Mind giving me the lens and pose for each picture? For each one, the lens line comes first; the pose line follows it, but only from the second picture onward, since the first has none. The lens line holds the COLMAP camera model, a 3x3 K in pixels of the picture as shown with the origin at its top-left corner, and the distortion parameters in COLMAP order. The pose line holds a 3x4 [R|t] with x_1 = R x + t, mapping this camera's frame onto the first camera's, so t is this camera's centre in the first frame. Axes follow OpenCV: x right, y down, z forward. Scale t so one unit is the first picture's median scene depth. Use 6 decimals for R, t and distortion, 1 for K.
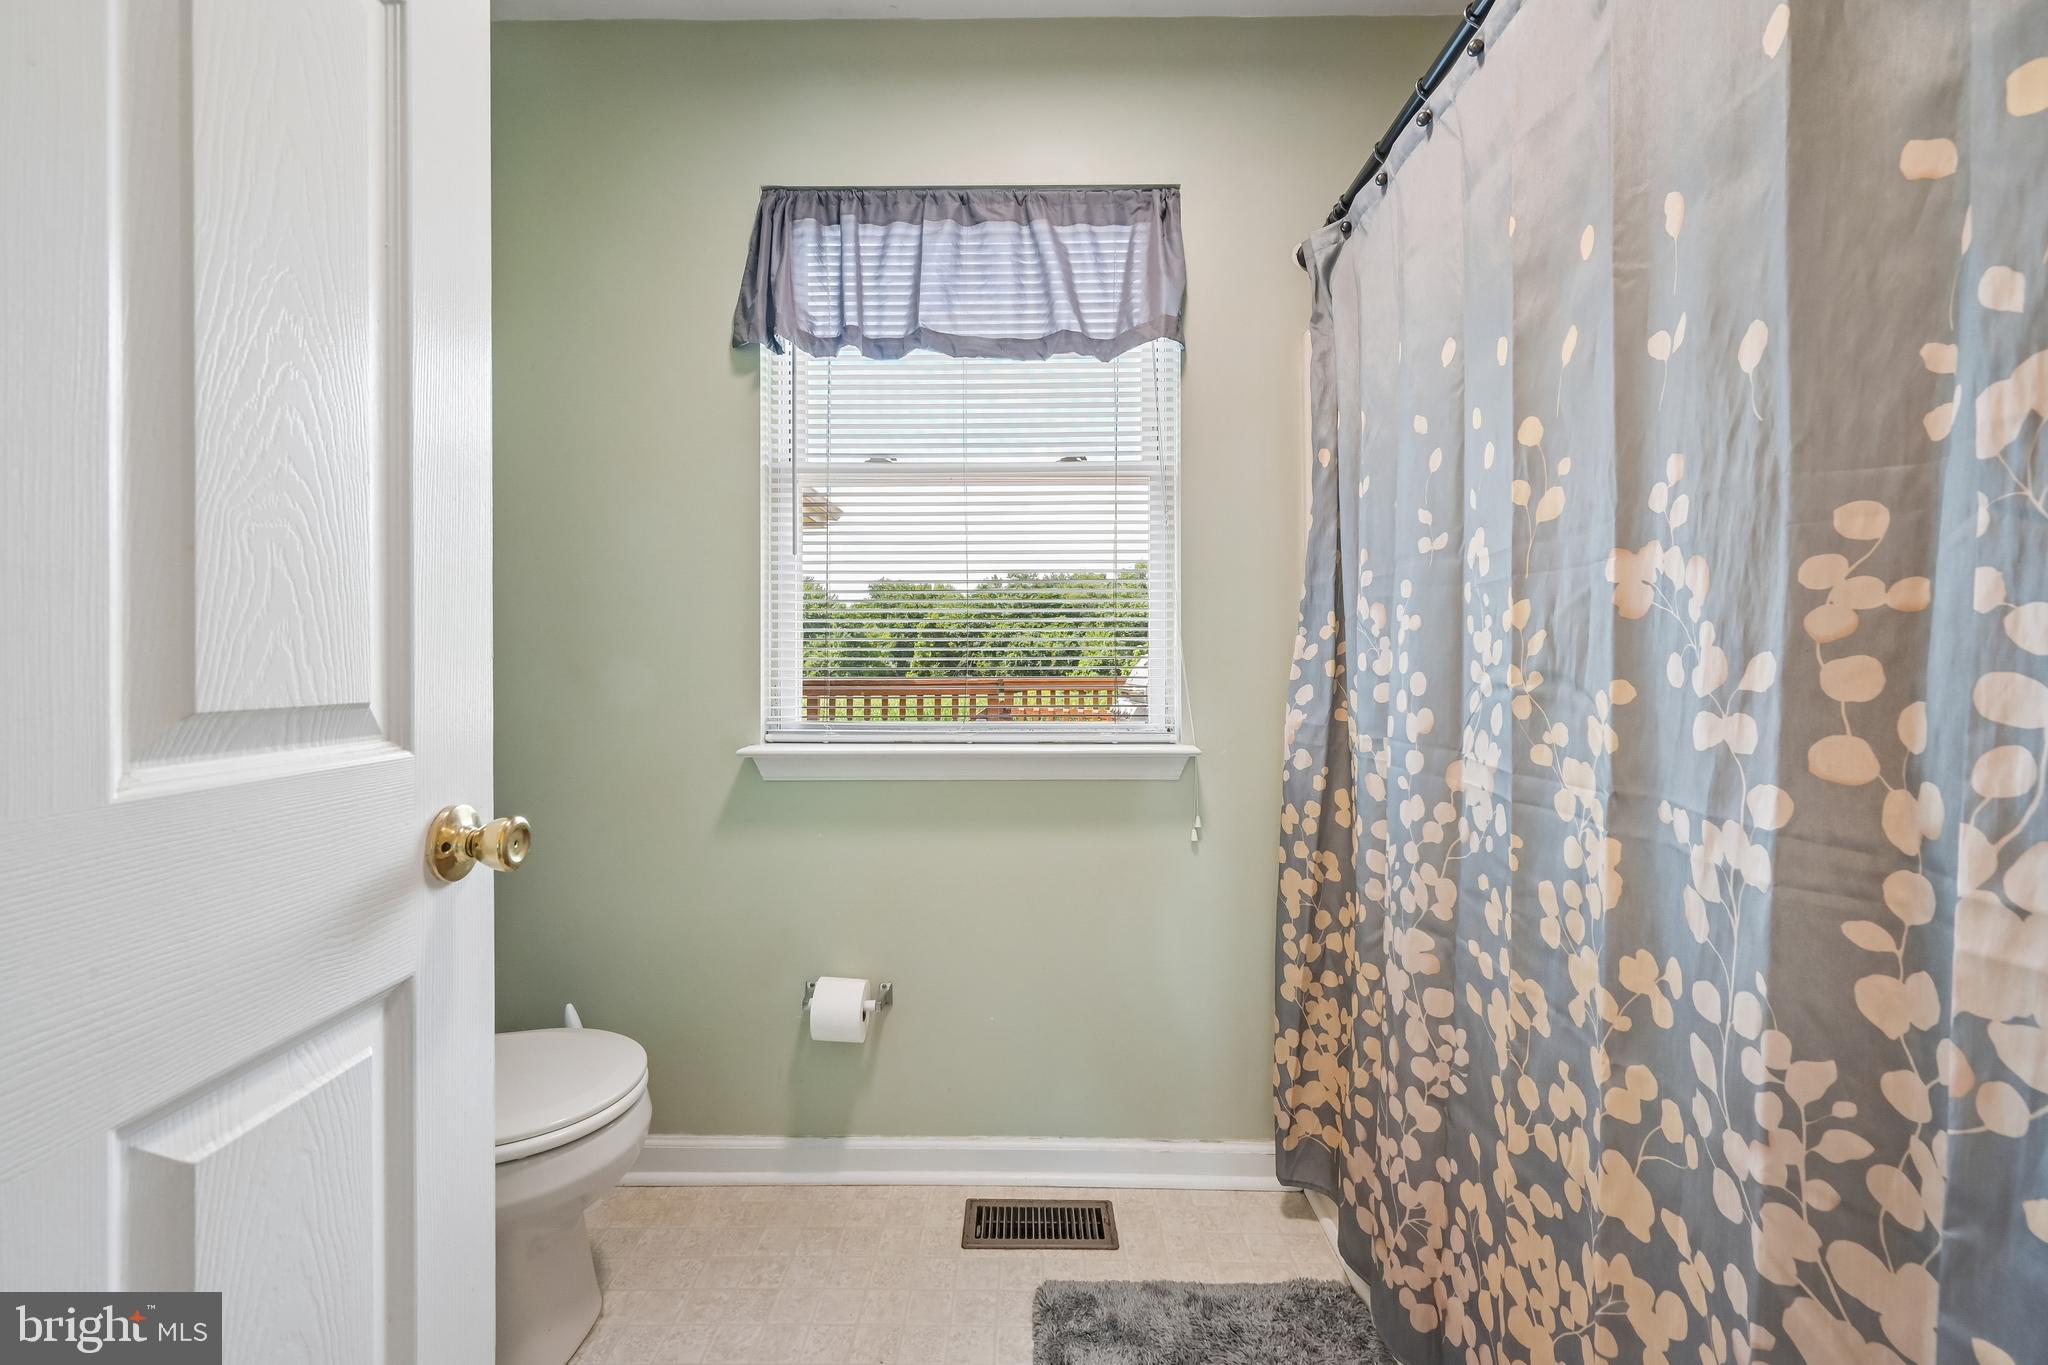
lens RADIAL K [[823.4, 0, 1022.9], [0, 823.4, 680.6], [0, 0, 1]] dist [0.004588, 0.001158]
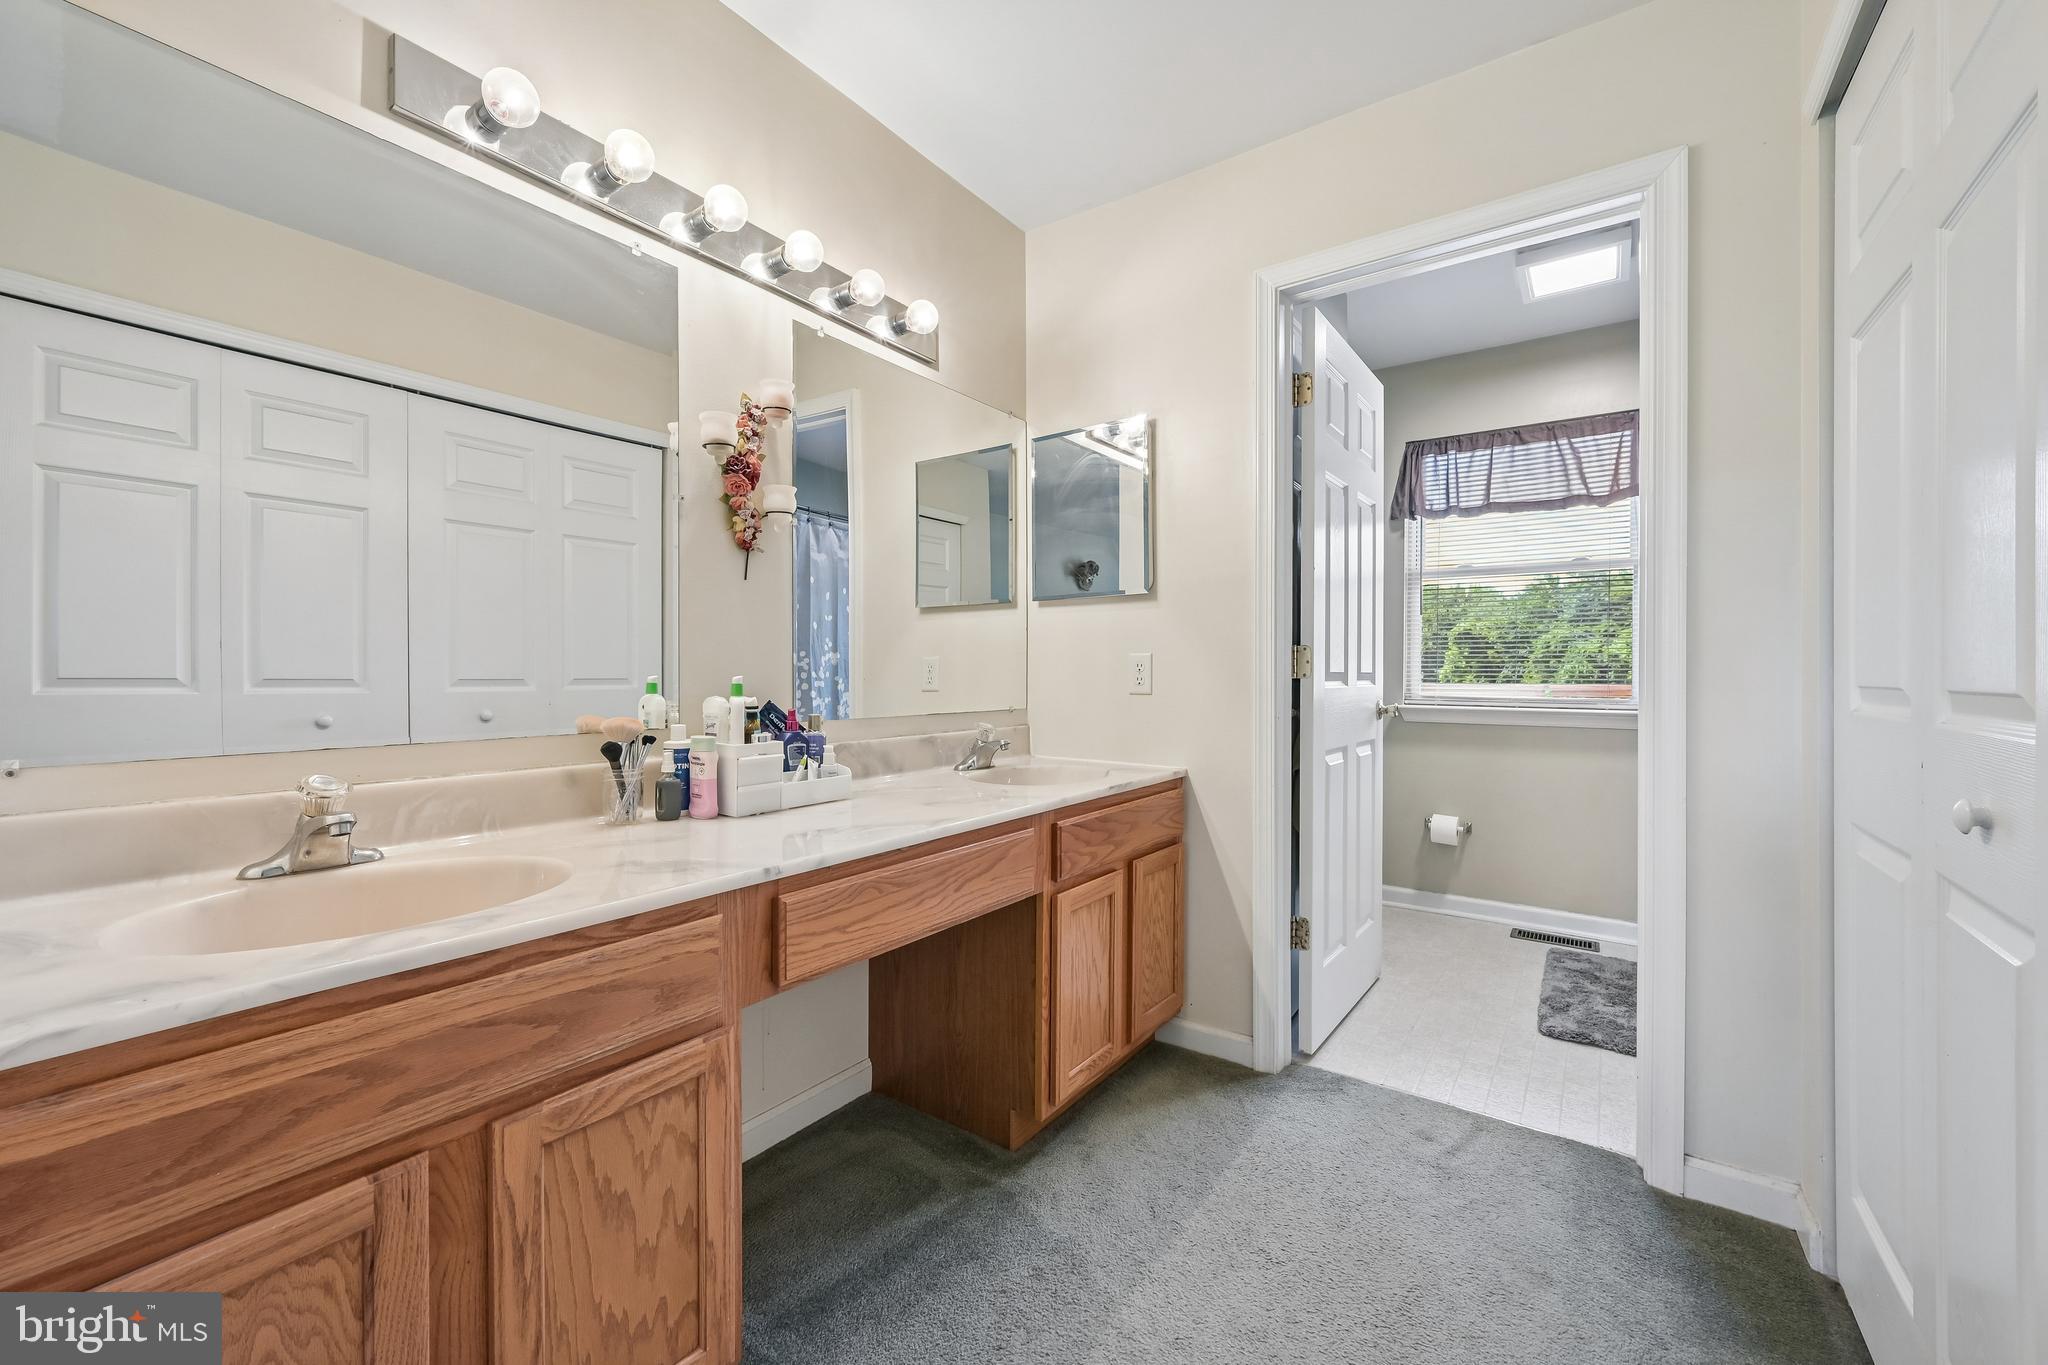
lens RADIAL K [[823.4, 0, 1031.3], [0, 823.4, 677.2], [0, 0, 1]] dist [0.004588, 0.001158]
pose [[0.823905, 0.009431, -0.566650, 0.097335], [-0.007999, 0.999955, 0.005011, 0.004189], [0.566672, 0.000404, 0.823943, -1.303238]]
